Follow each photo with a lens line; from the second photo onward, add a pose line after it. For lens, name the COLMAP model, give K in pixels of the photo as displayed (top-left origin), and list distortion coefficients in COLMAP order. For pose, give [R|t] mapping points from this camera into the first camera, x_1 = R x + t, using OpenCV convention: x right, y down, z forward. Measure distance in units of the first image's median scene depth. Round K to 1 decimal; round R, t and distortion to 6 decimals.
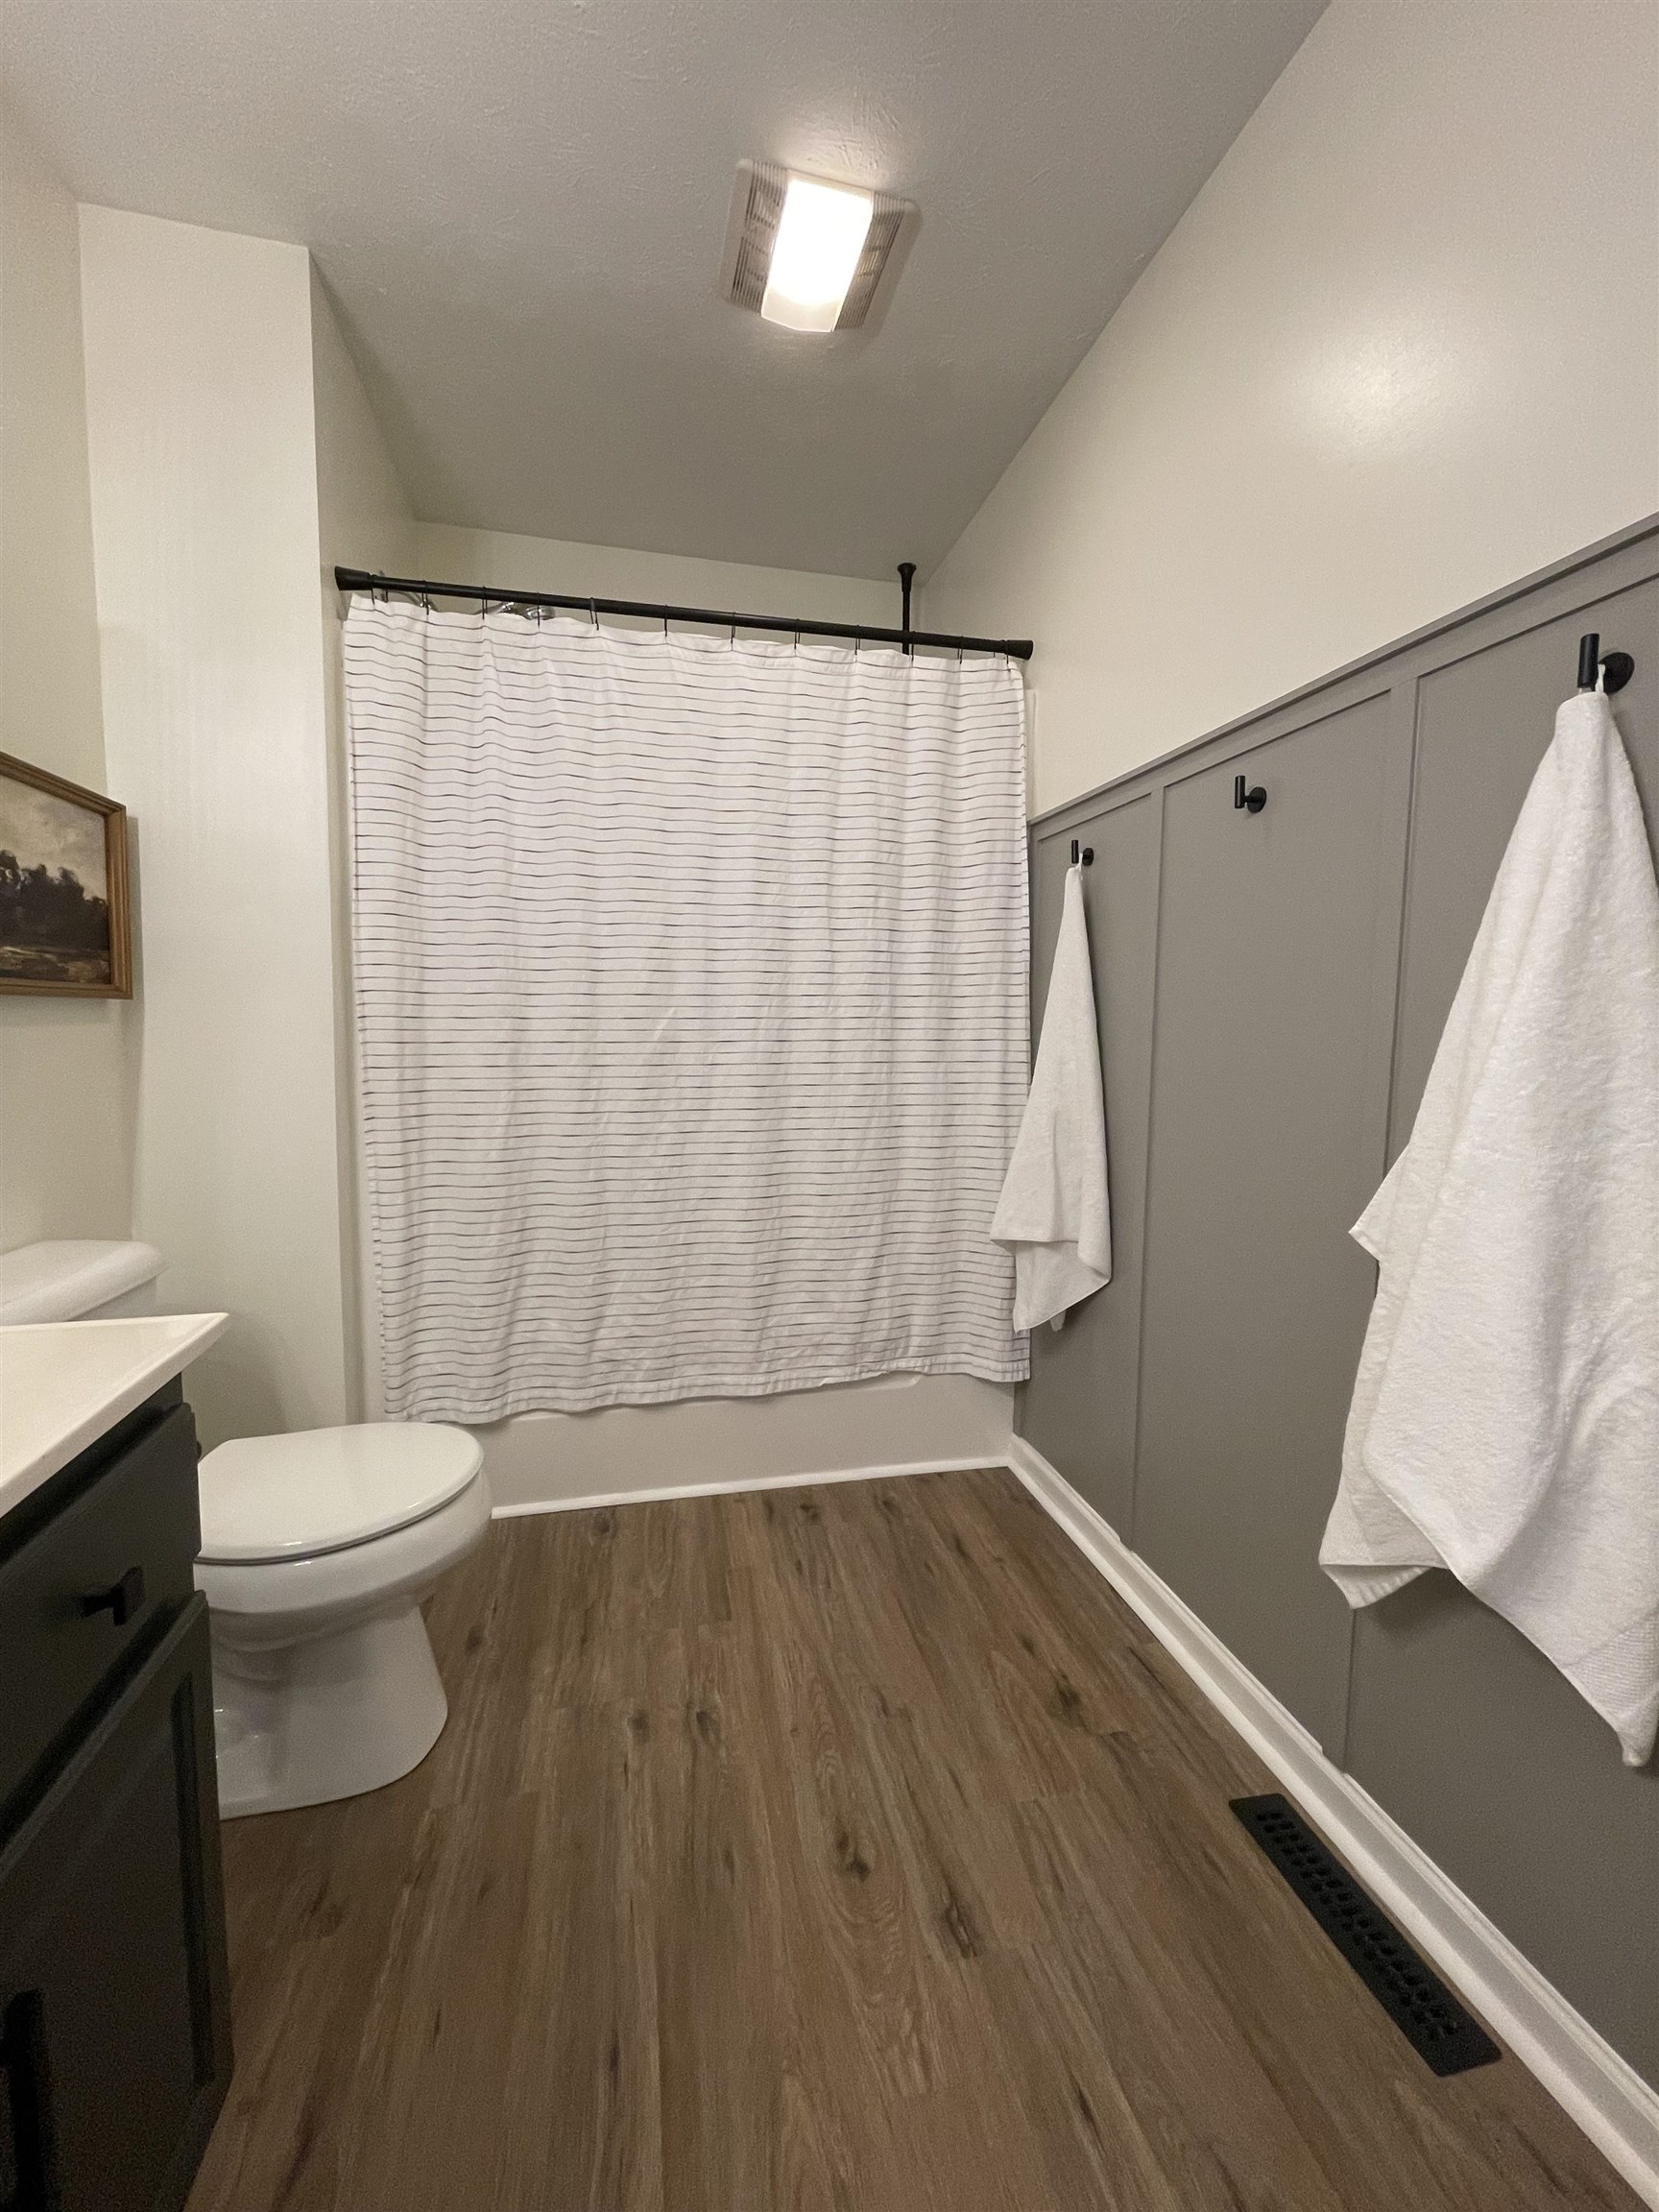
lens RADIAL K [[900.2, 0, 838.7], [0, 900.2, 1106.8], [0, 0, 1]] dist [-0.003139, -0.000026]
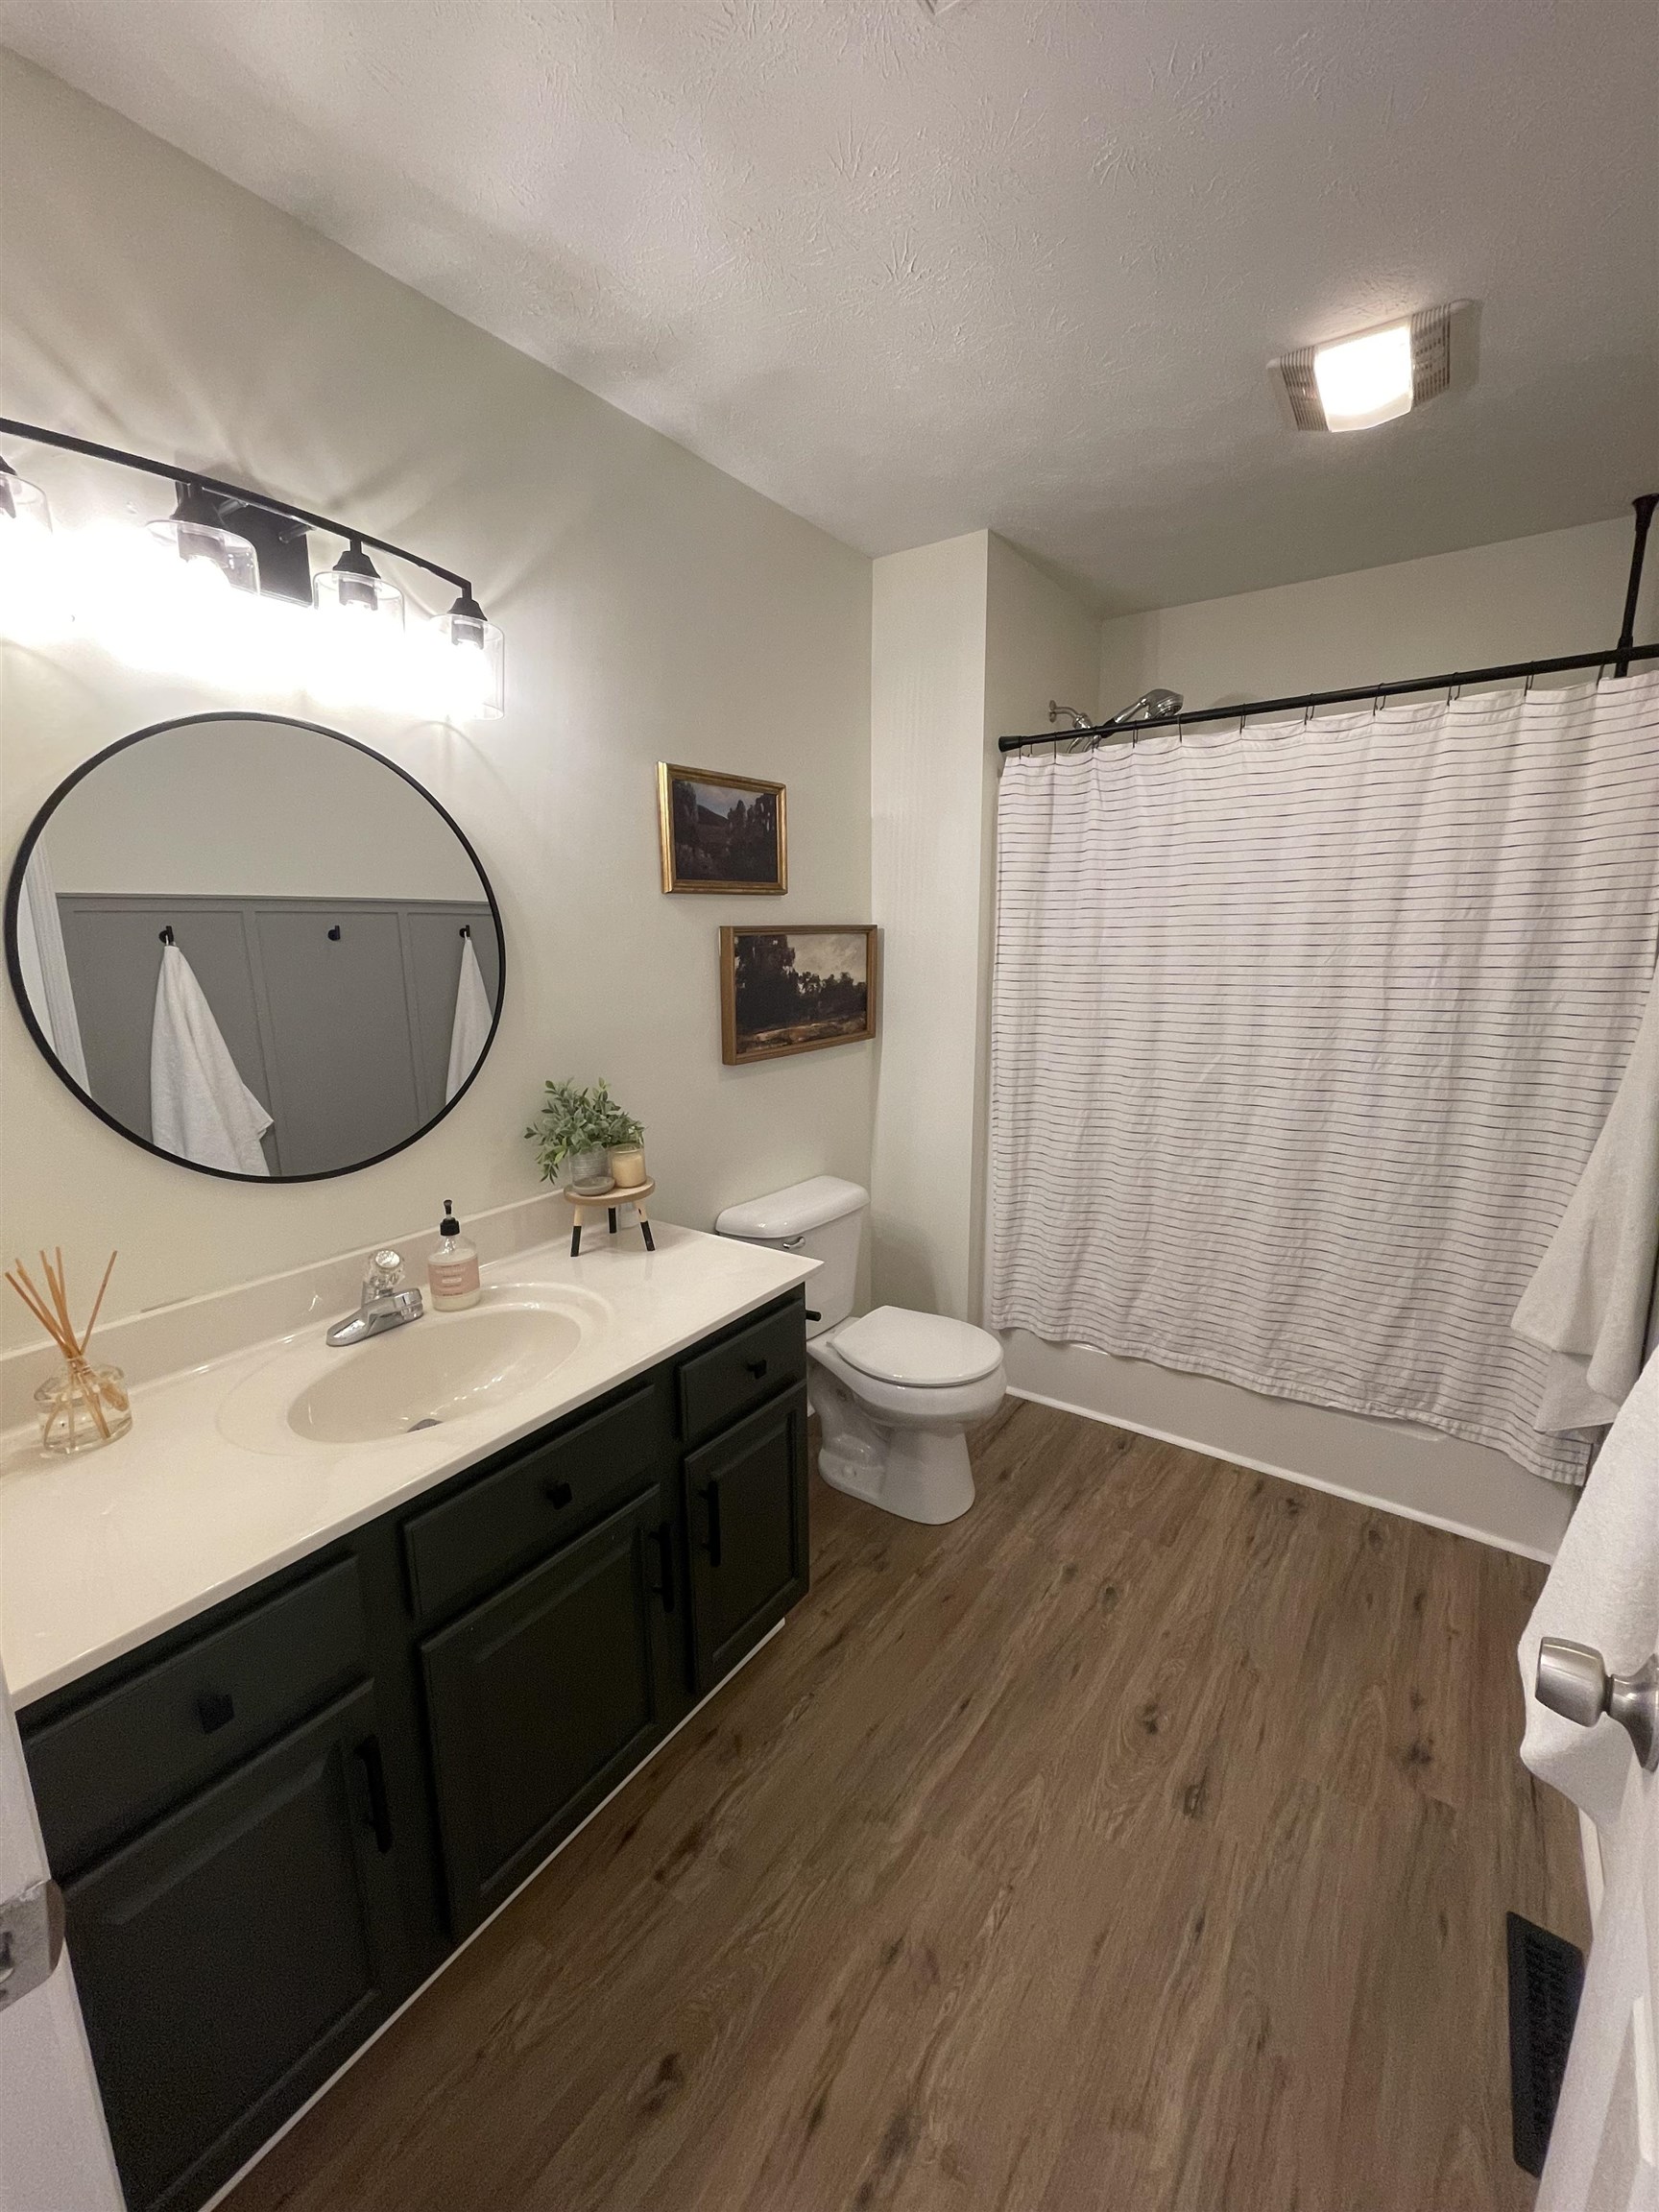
lens RADIAL K [[900.2, 0, 824.9], [0, 900.2, 1106.0], [0, 0, 1]] dist [-0.003139, -0.000026]
pose [[0.655567, 0.130586, -0.743760, 0.374039], [-0.047726, 0.990130, 0.131775, -0.180344], [0.753627, -0.050890, 0.655329, -0.170813]]
